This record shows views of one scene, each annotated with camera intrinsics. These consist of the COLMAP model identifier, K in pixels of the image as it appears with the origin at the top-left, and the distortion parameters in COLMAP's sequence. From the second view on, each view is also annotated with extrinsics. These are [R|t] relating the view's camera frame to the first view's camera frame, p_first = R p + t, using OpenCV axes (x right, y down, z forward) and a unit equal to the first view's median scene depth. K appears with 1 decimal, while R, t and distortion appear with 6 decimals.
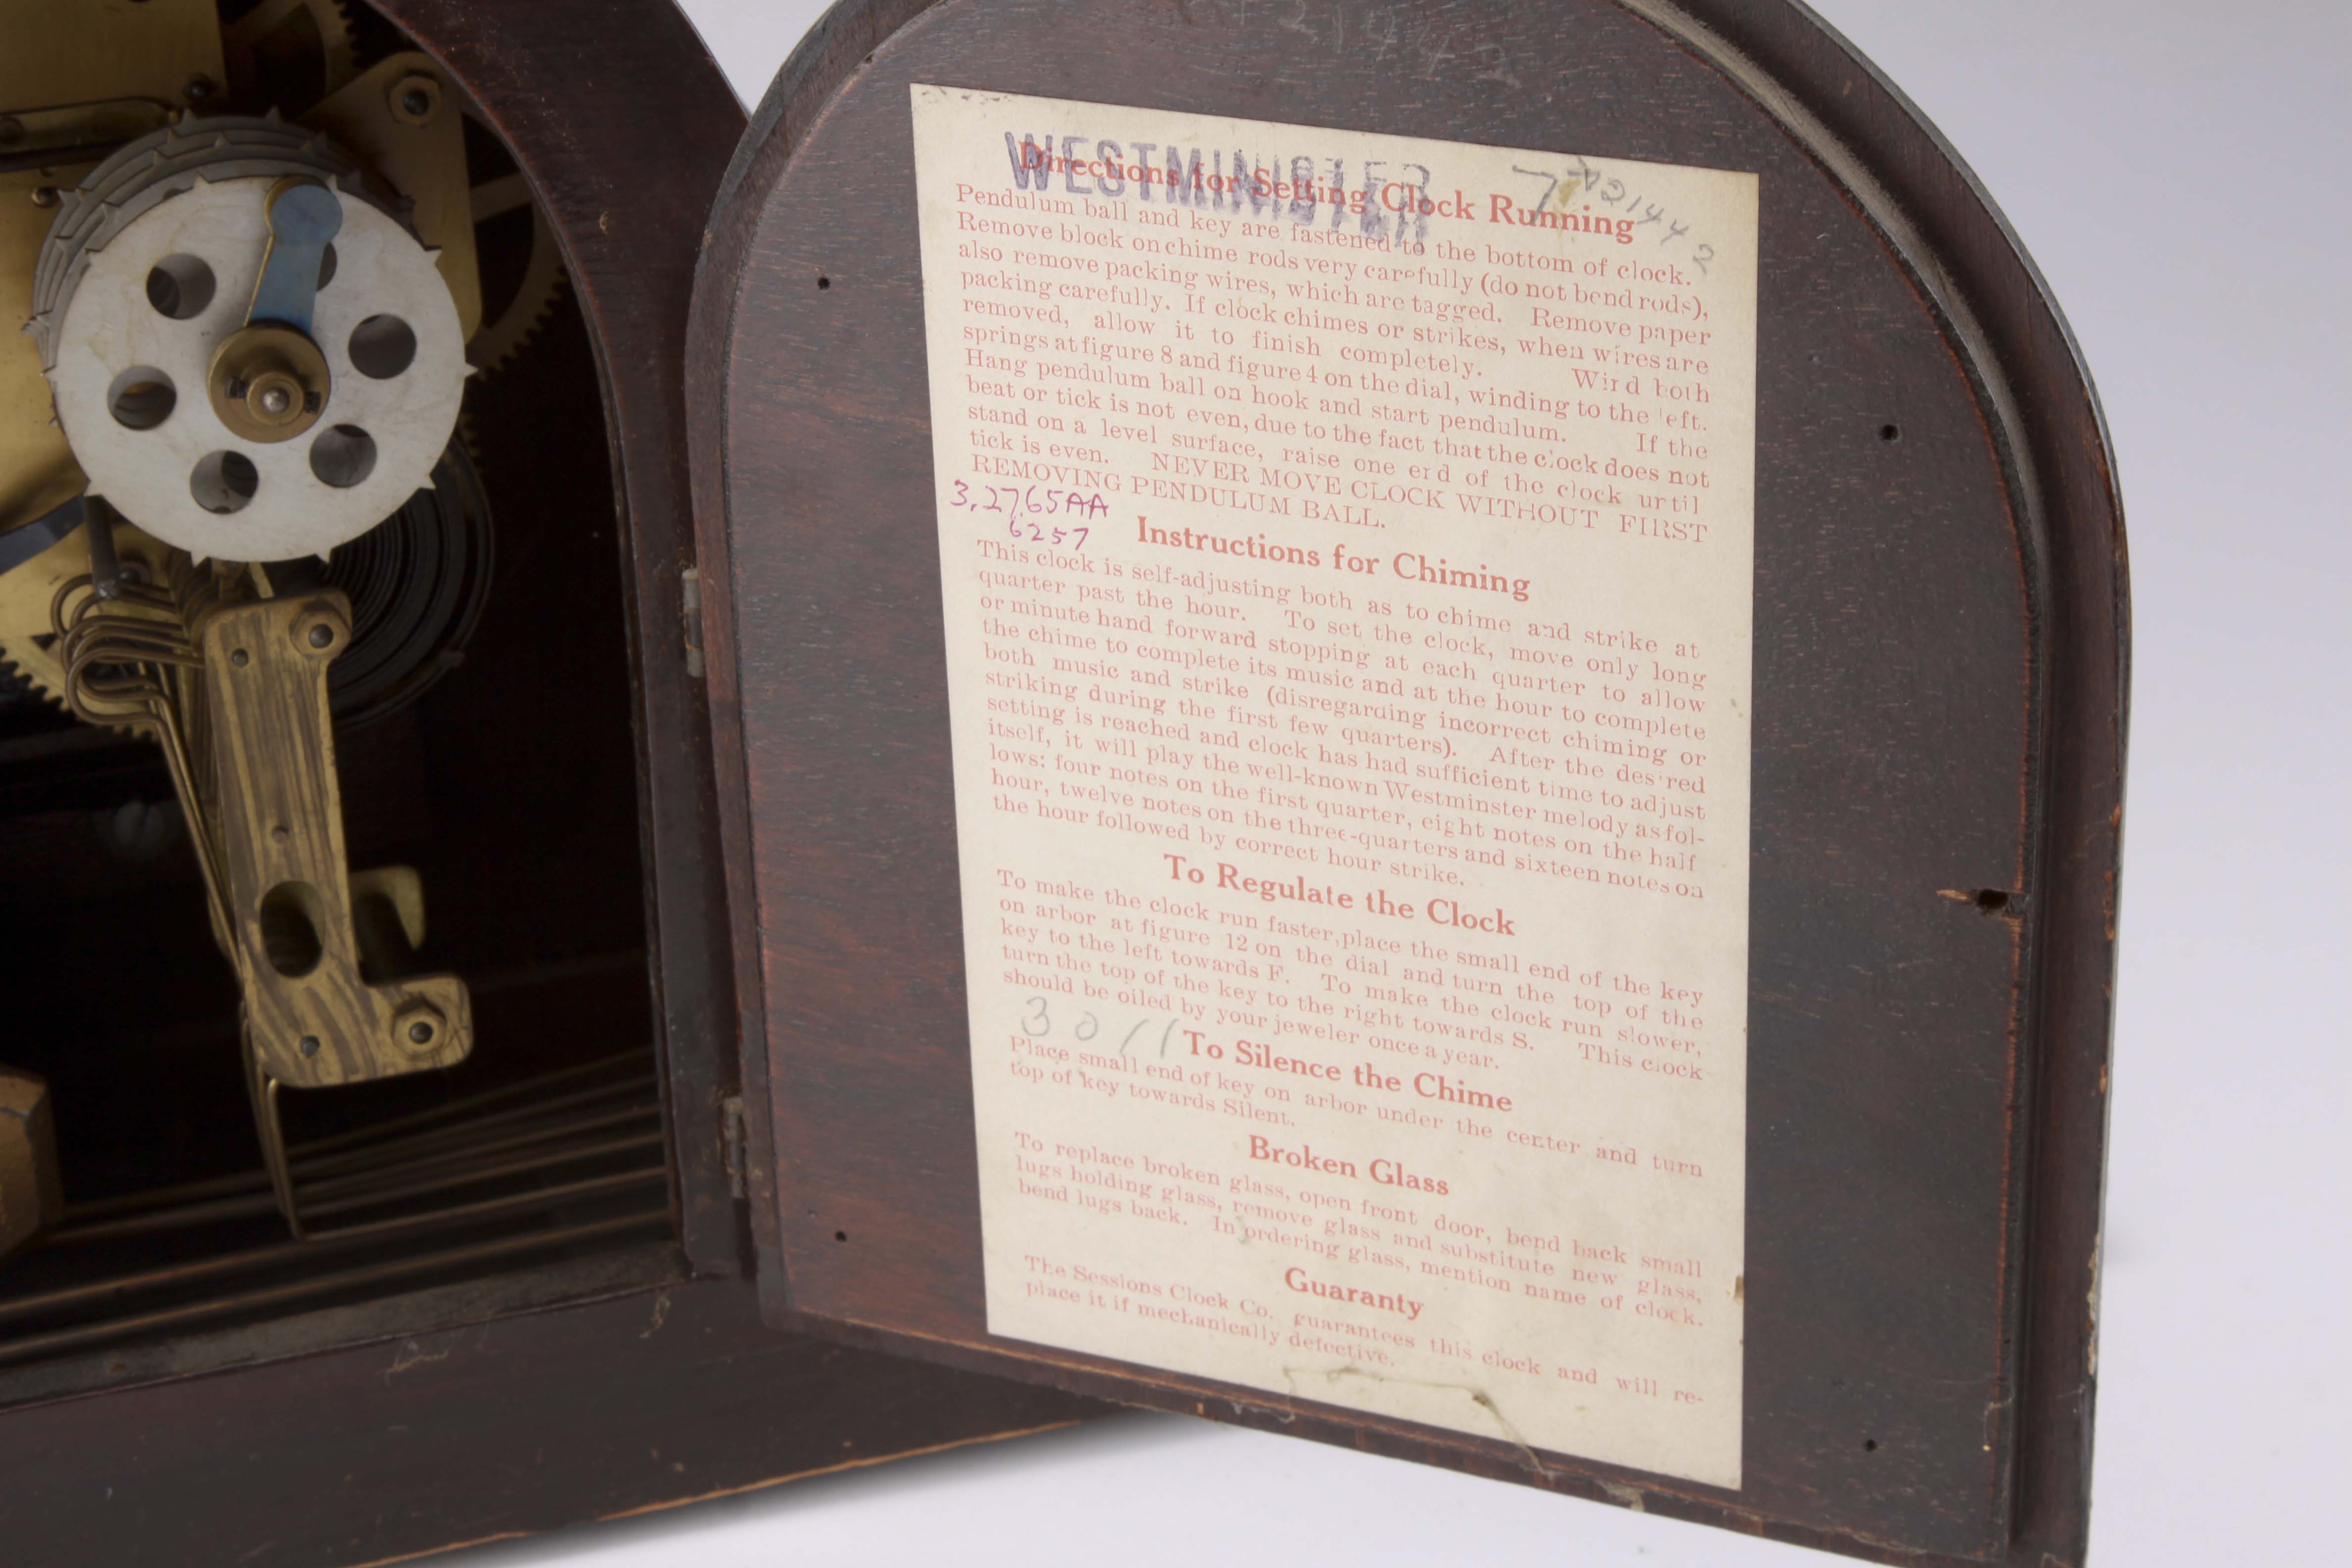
lens RADIAL K [[5189.7, 0, 1189.7], [0, 5189.7, 765.8], [0, 0, 1]] dist [0.074629, 0.000000]
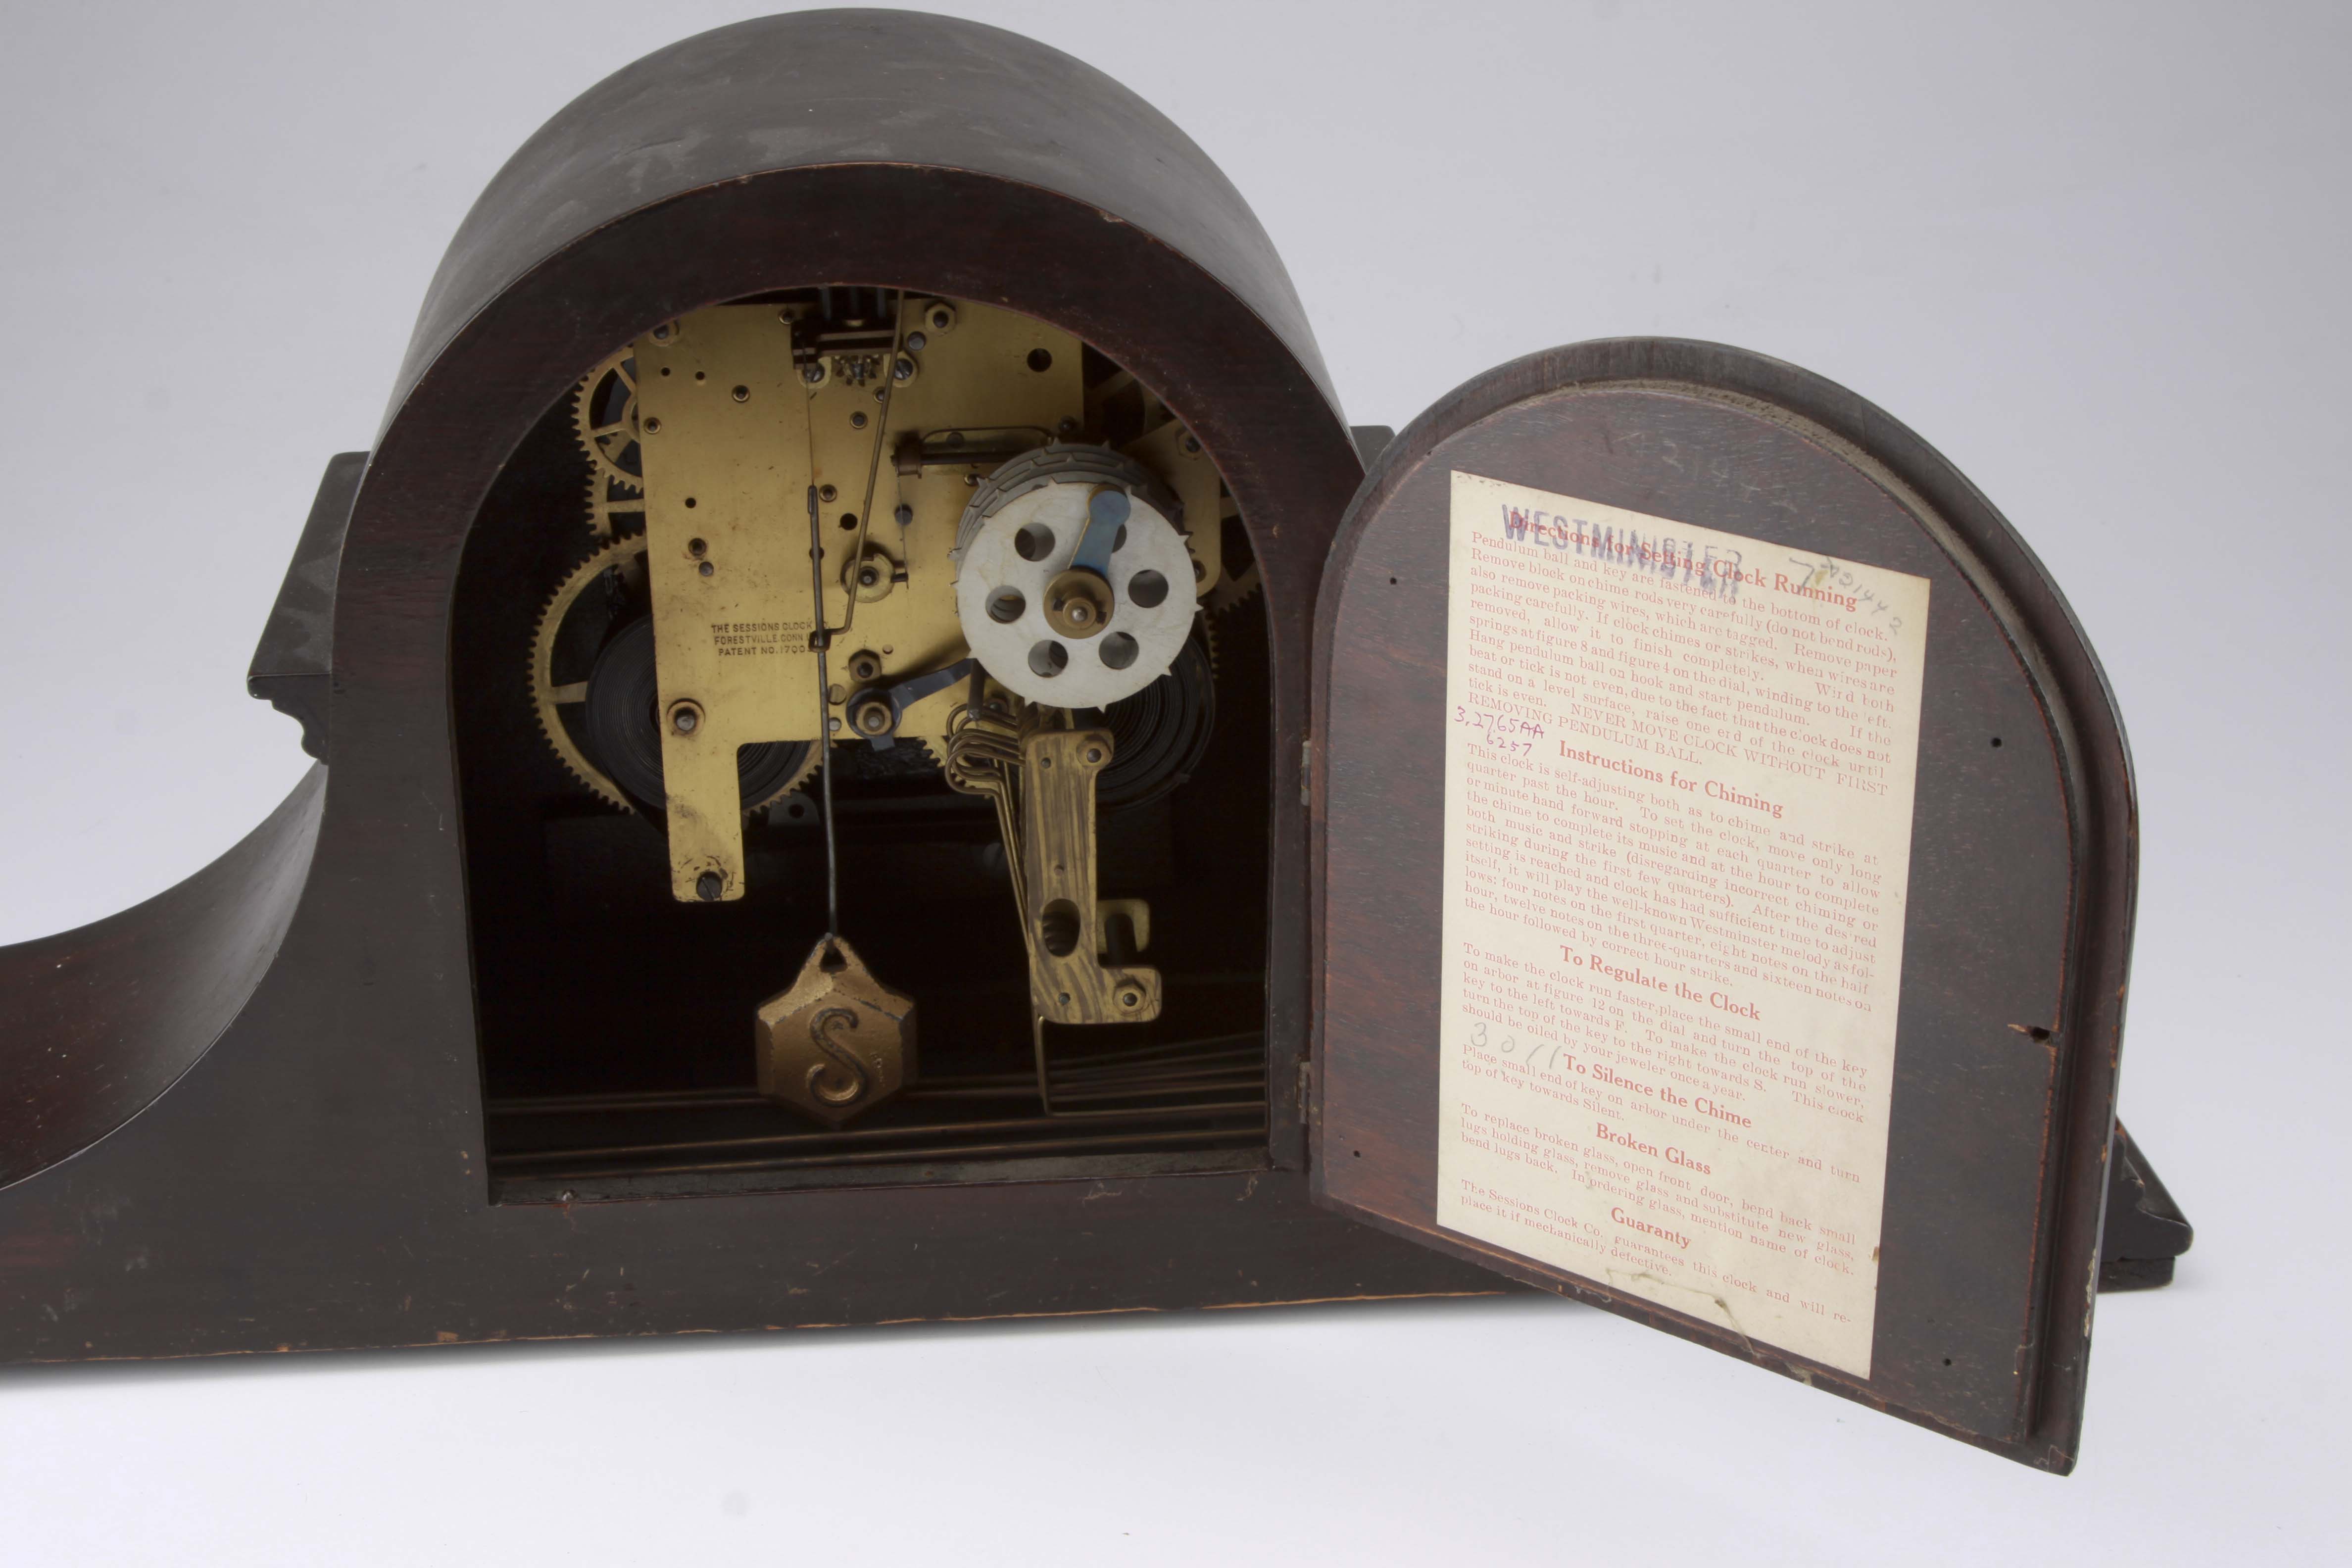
lens RADIAL K [[3698.3, 0, 1173.0], [0, 3698.3, 771.3], [0, 0, 1]] dist [-0.026933, 0.000000]
pose [[0.974272, 0.116214, -0.193100, 0.098921], [-0.121690, 0.992428, -0.016700, -0.003370], [0.189697, 0.039769, 0.981037, -0.184263]]
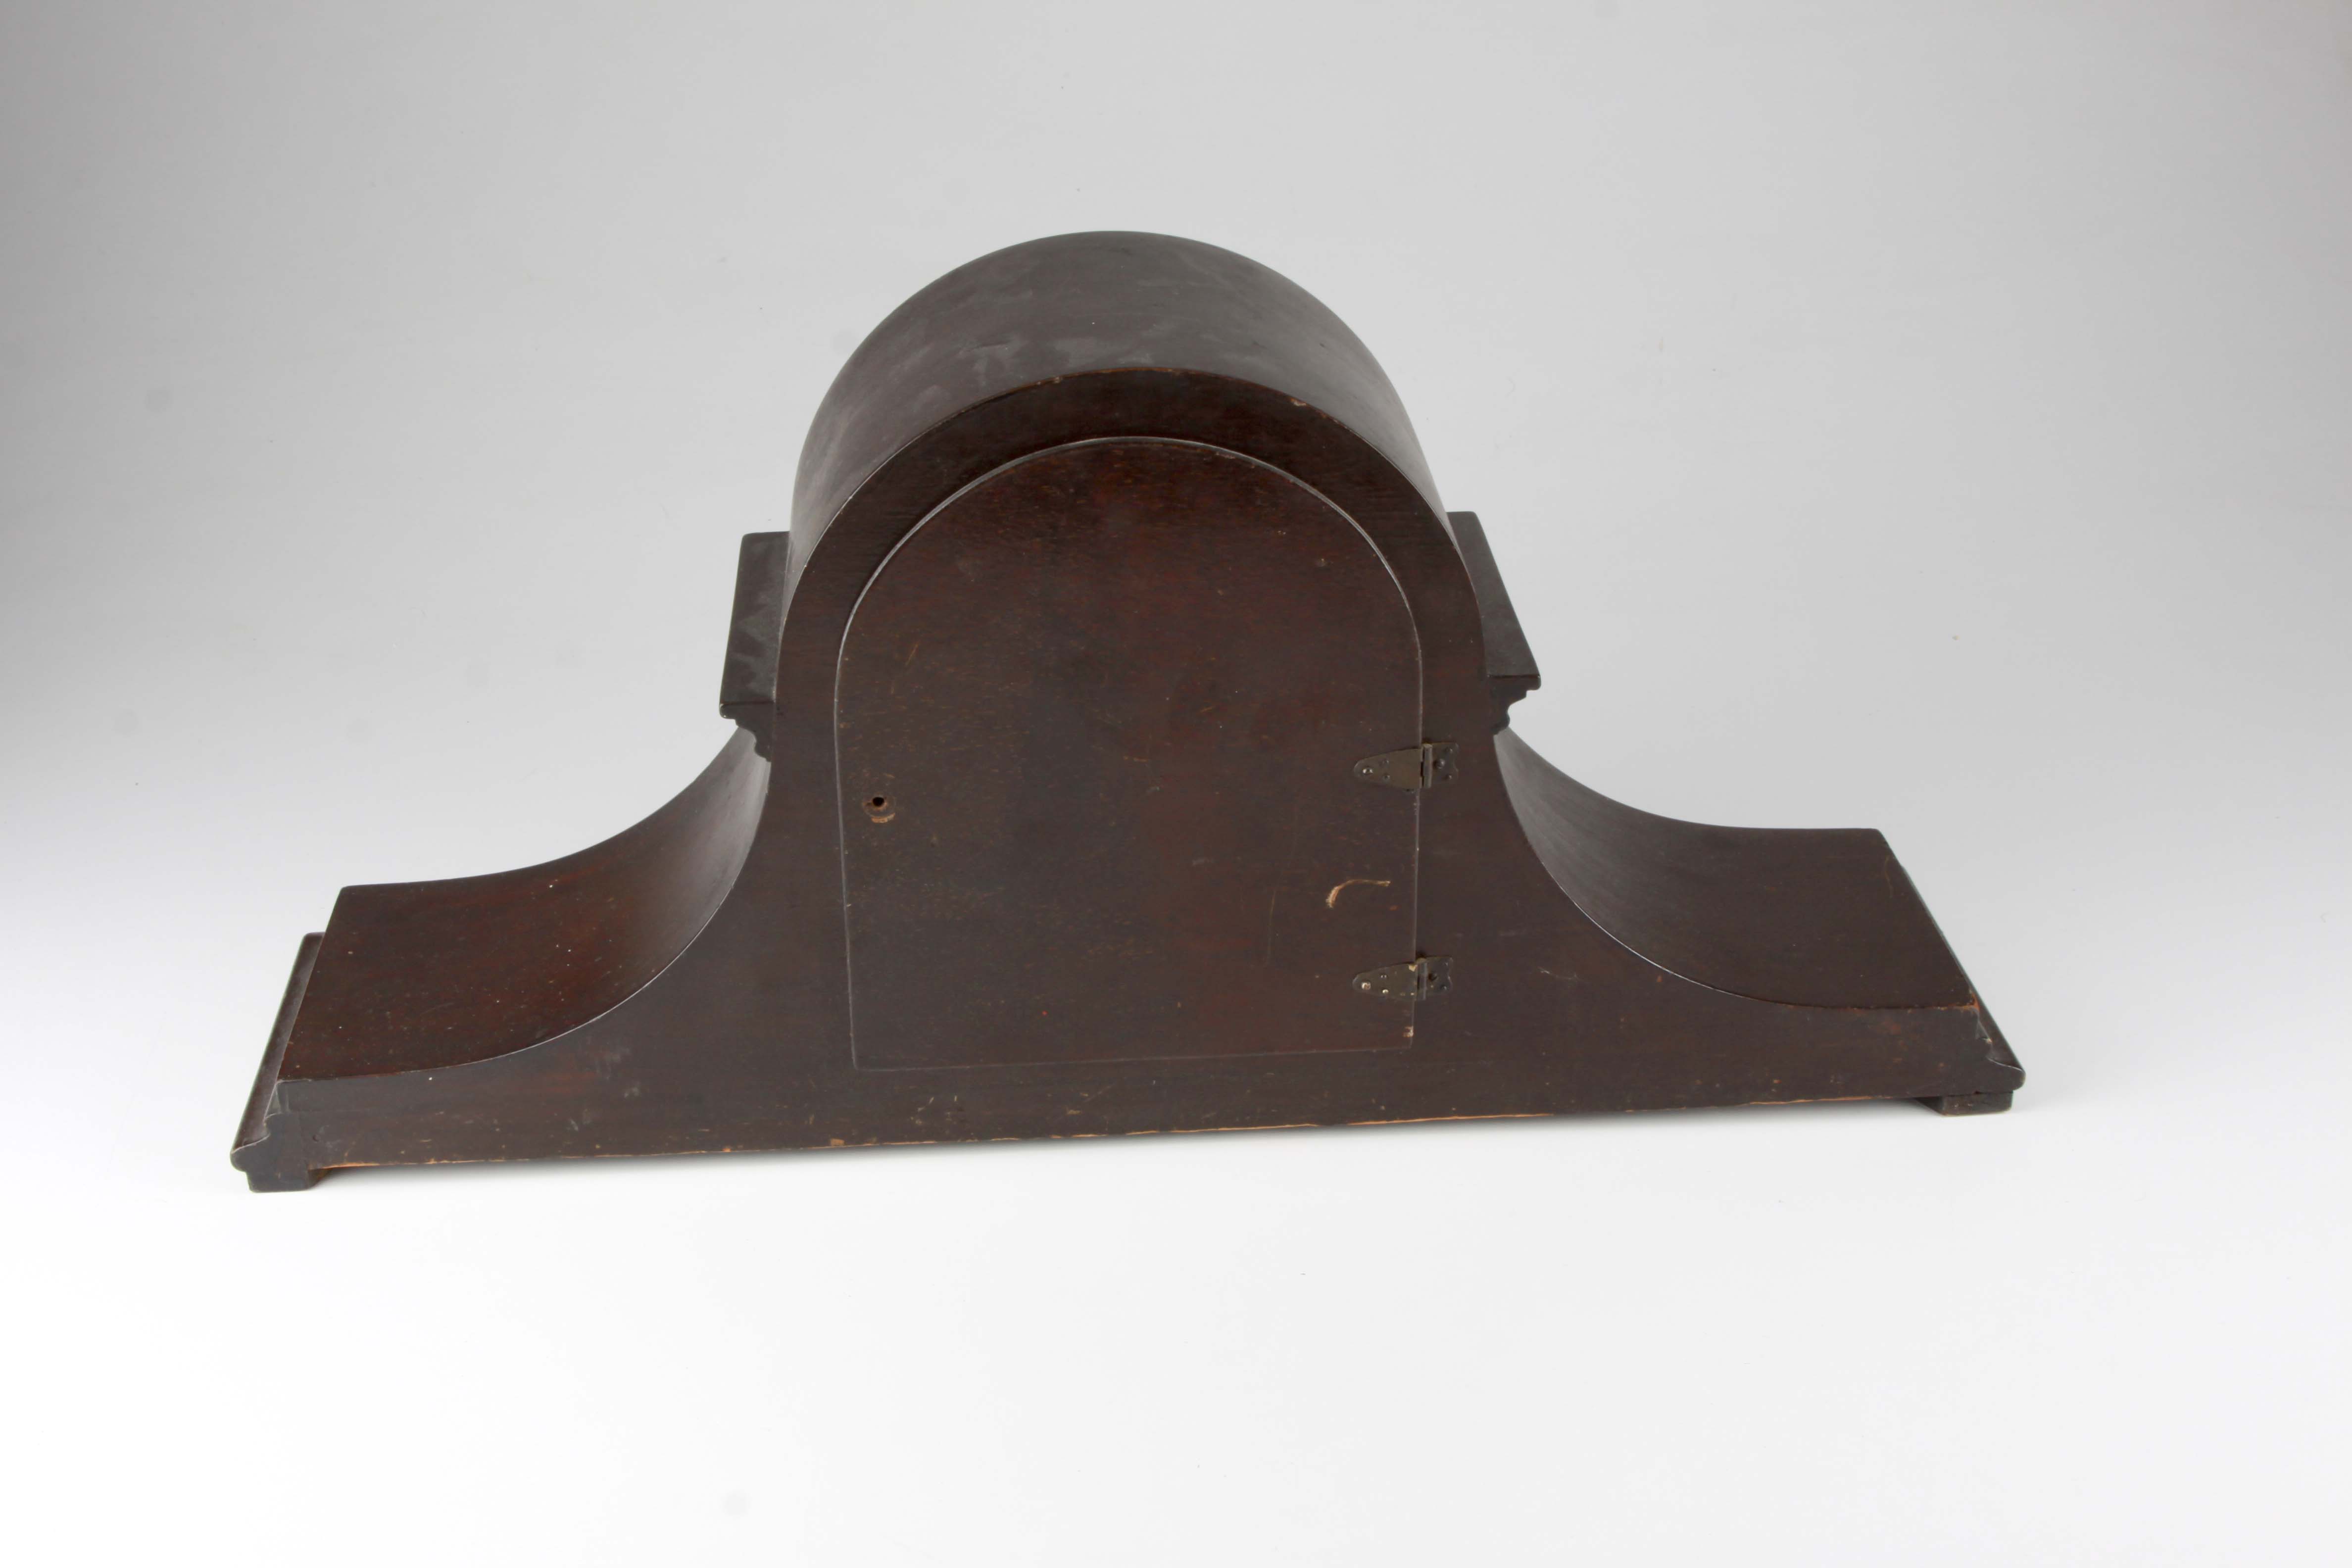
lens RADIAL K [[3168.2, 0, 1161.3], [0, 3168.2, 766.5], [0, 0, 1]] dist [-0.062826, 0.000000]
pose [[0.968992, 0.122922, -0.214346, 0.114959], [-0.121993, 0.992375, 0.017609, -0.041464], [0.214876, 0.009086, 0.976599, -0.538585]]
